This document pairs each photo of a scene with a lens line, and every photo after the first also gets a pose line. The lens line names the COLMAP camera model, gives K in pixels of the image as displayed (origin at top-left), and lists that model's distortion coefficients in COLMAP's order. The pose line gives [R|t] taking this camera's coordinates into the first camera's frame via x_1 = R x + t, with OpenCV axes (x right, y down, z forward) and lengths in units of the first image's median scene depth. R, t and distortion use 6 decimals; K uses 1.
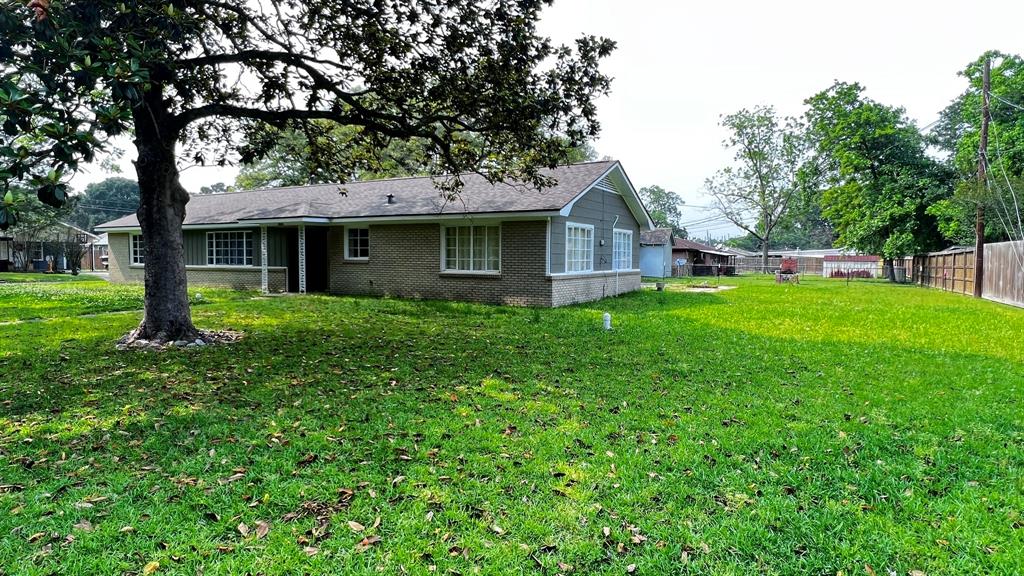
lens RADIAL K [[573.6, 0, 512.8], [0, 573.6, 284.1], [0, 0, 1]] dist [-0.003697, -0.000154]
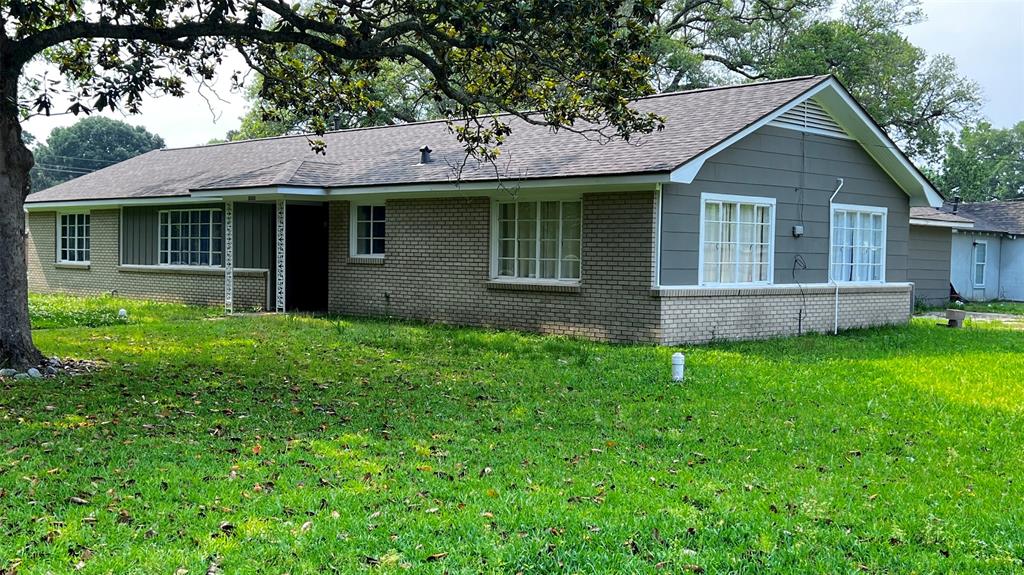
lens RADIAL K [[1119.5, 0, 511.5], [0, 1119.5, 293.4], [0, 0, 1]] dist [0.084128, 0.000000]
pose [[0.963936, 0.018966, -0.265457, 0.194223], [-0.023253, 0.999645, -0.013015, 0.006012], [0.265116, 0.018718, 0.964035, -0.084993]]
